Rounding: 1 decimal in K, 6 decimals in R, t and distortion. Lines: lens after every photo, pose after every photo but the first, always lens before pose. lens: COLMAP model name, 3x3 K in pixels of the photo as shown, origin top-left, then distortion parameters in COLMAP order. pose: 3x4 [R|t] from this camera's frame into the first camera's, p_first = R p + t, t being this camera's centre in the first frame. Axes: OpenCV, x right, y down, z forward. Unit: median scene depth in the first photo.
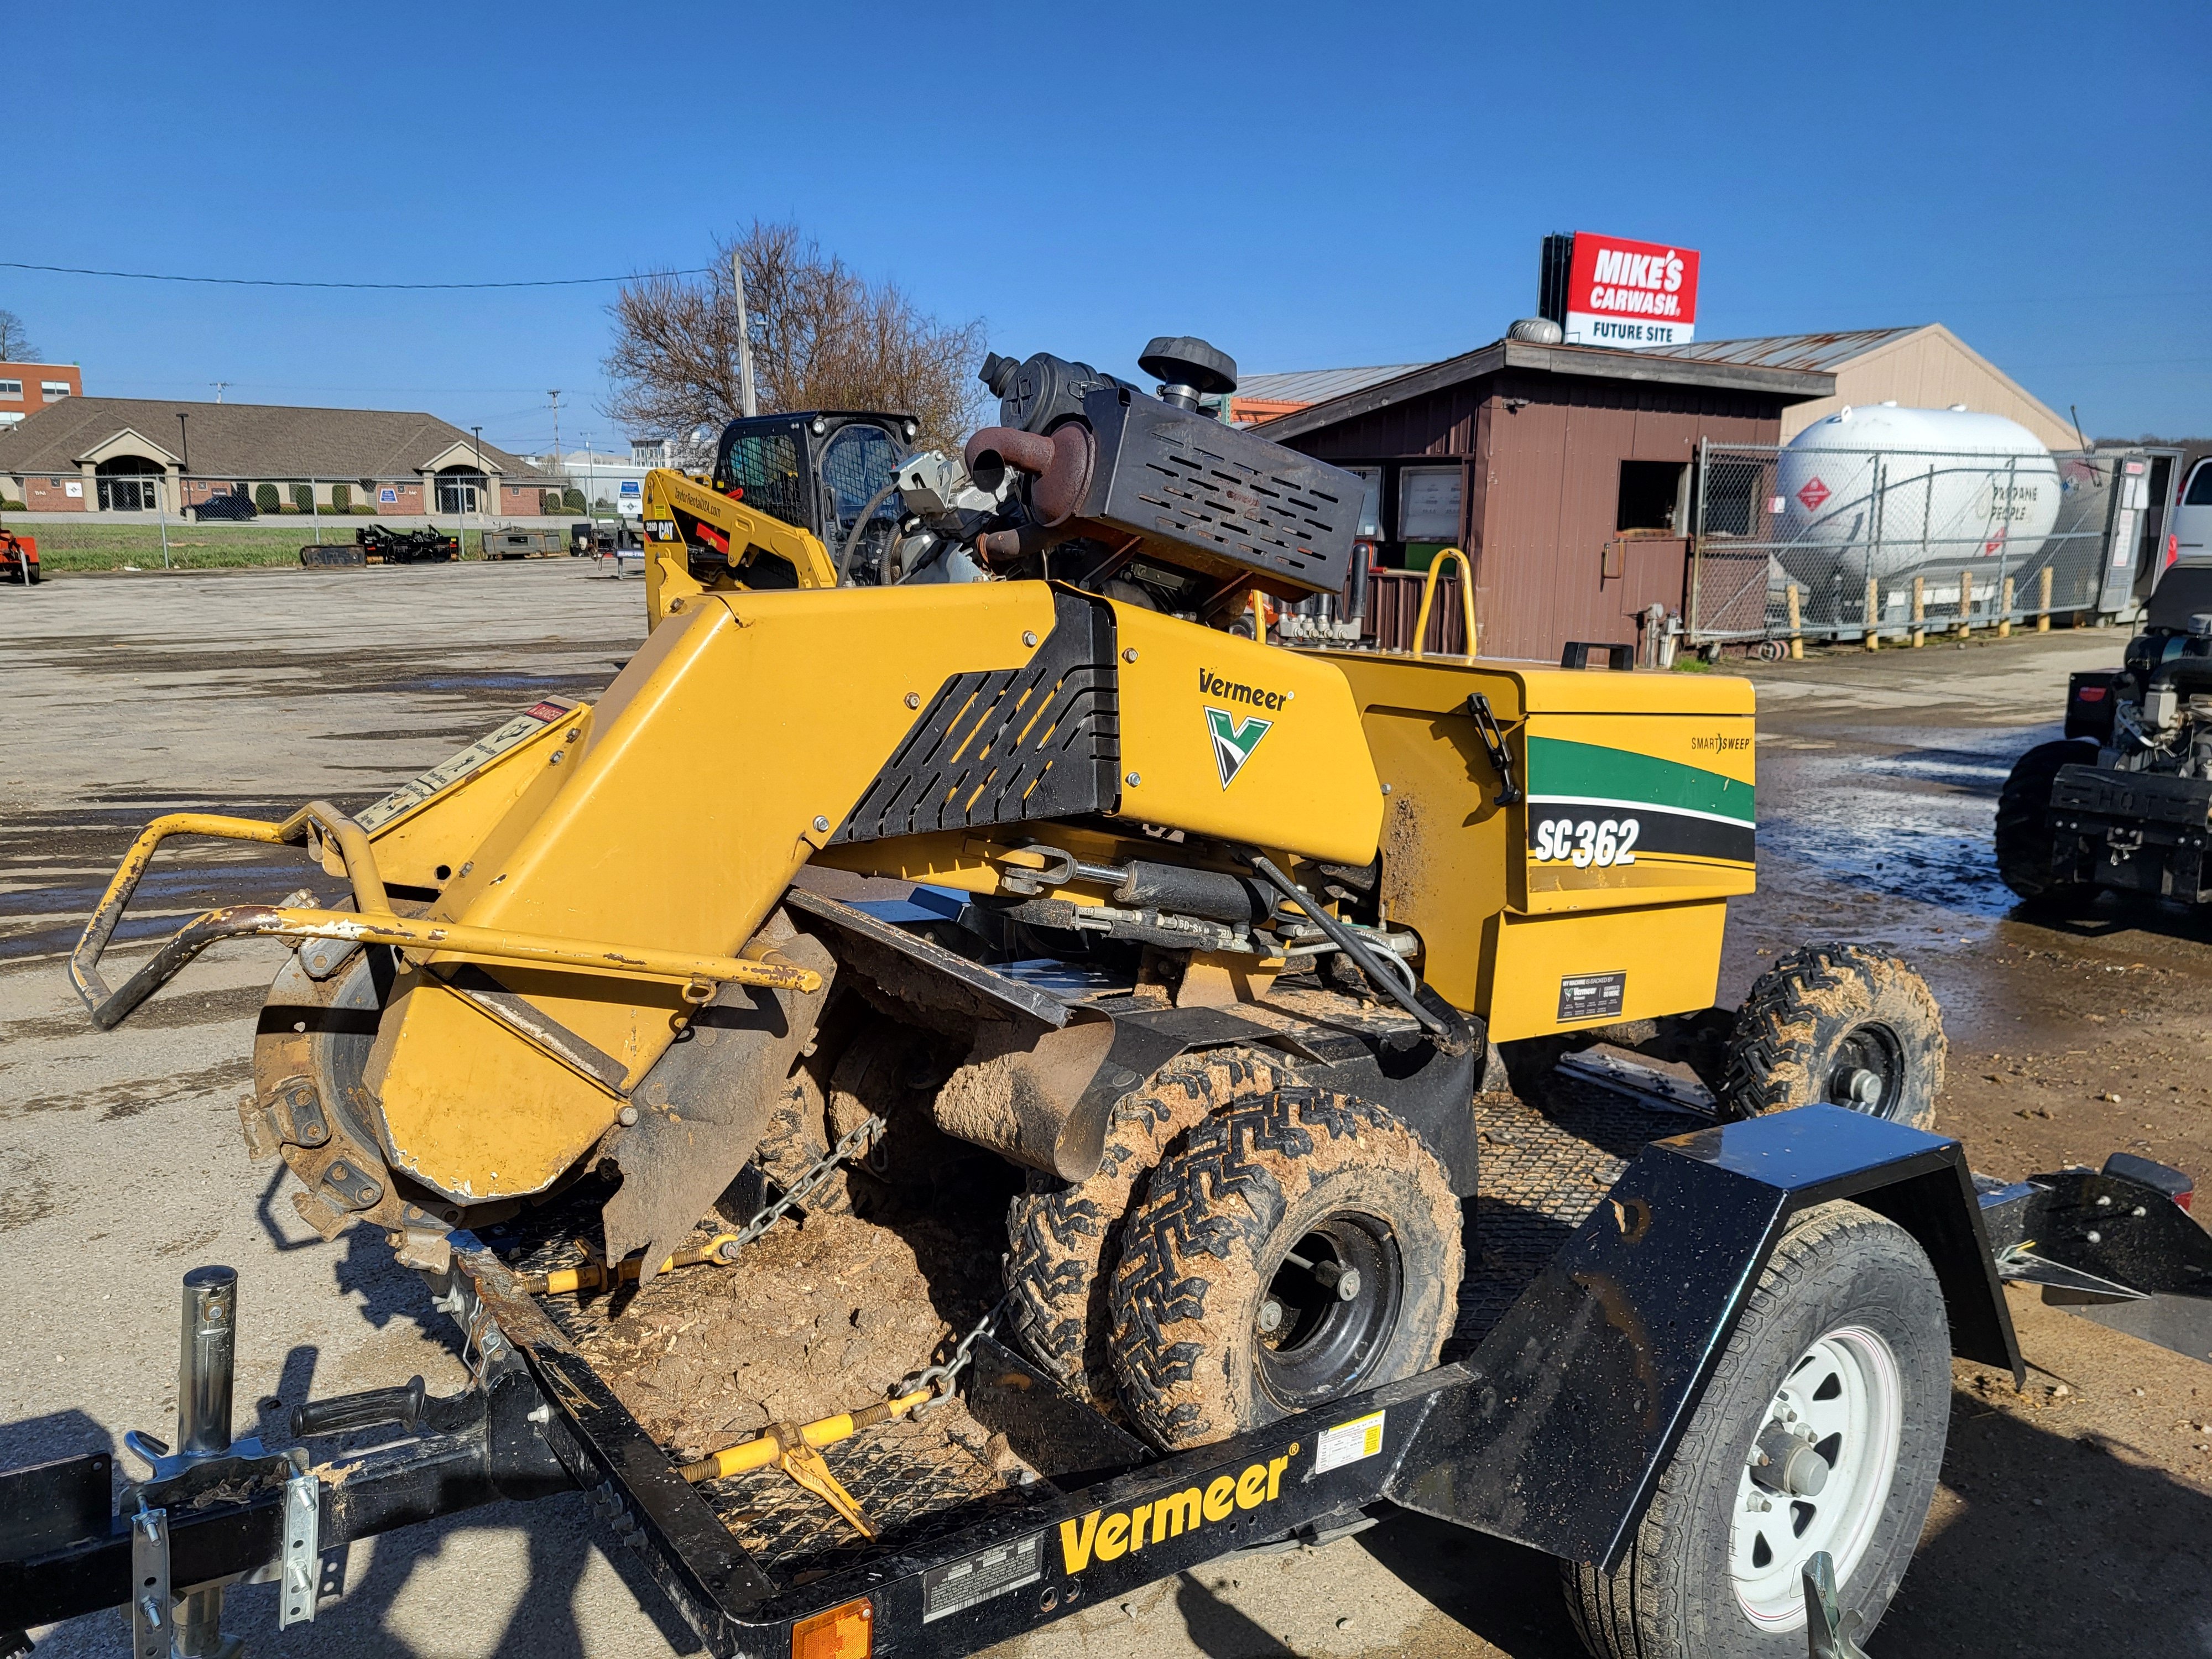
lens RADIAL K [[1671.0, 0, 1072.0], [0, 1671.0, 781.3], [0, 0, 1]] dist [0.060411, -0.043899]
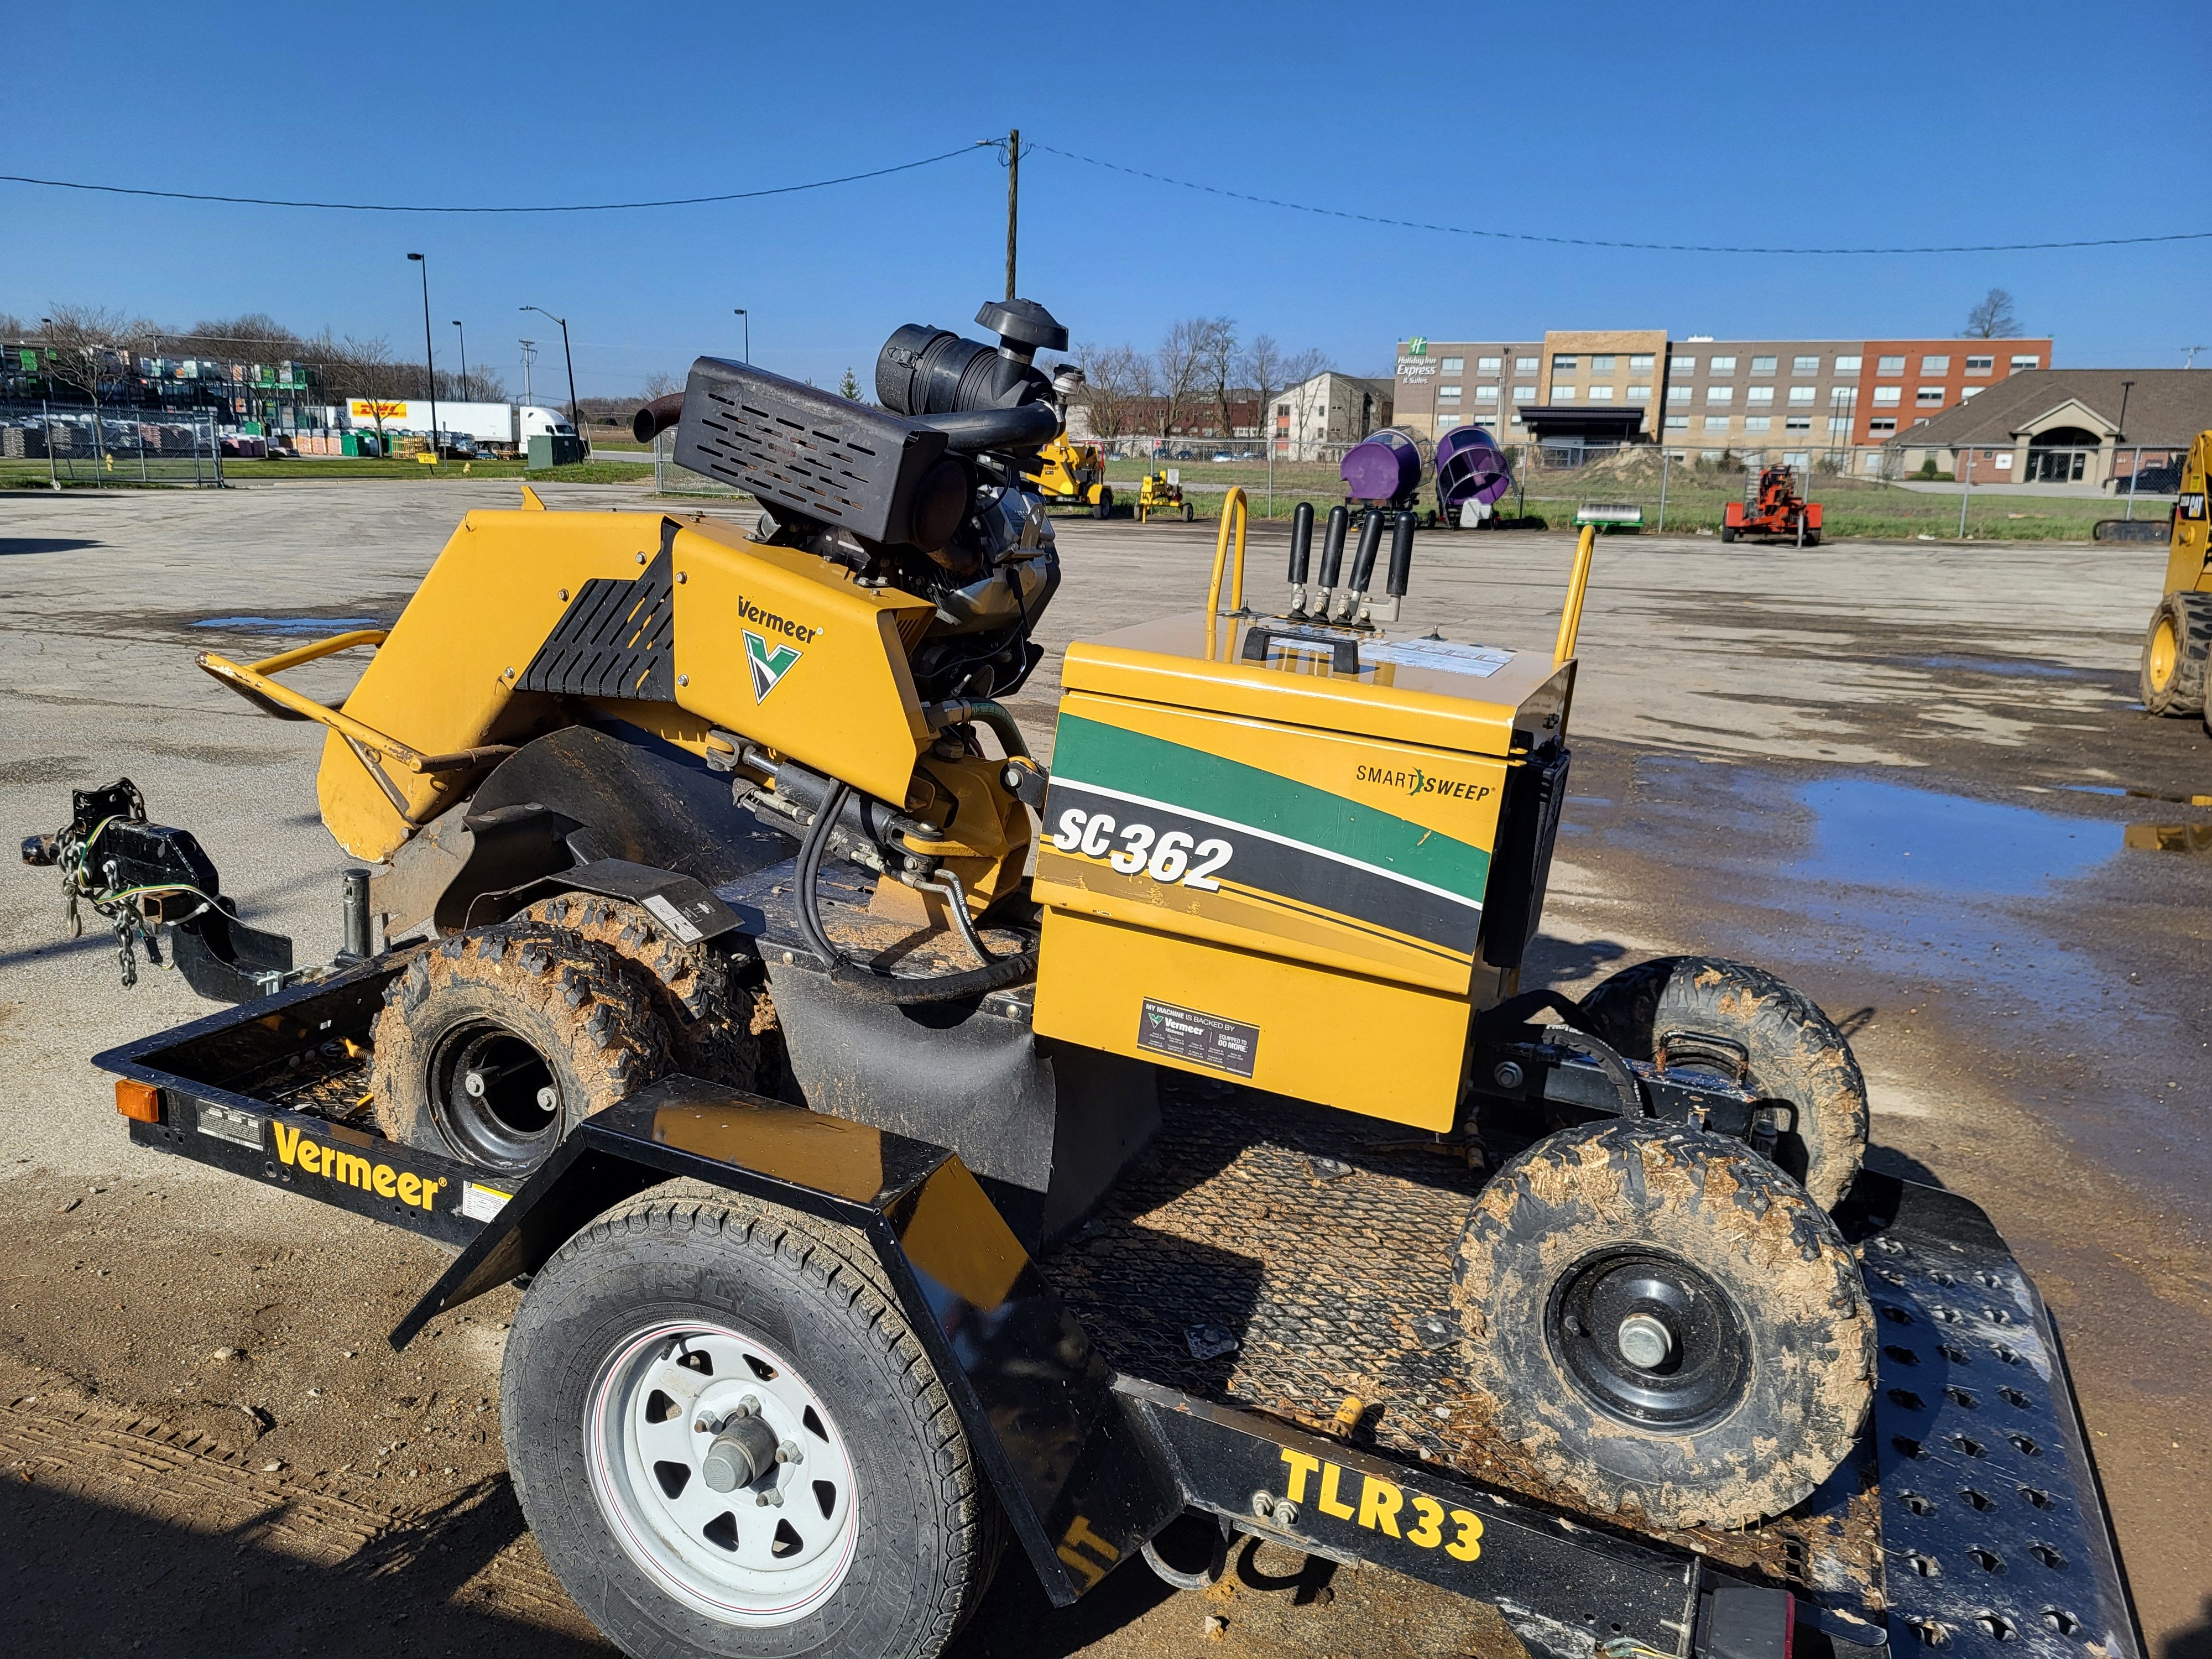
lens RADIAL K [[1671.0, 0, 1121.0], [0, 1671.0, 775.9], [0, 0, 1]] dist [0.060411, -0.043899]
pose [[0.513537, 0.167551, -0.841550, 1.013854], [-0.156710, 0.982569, 0.099999, -0.085552], [0.843636, 0.080526, 0.530842, 0.511415]]
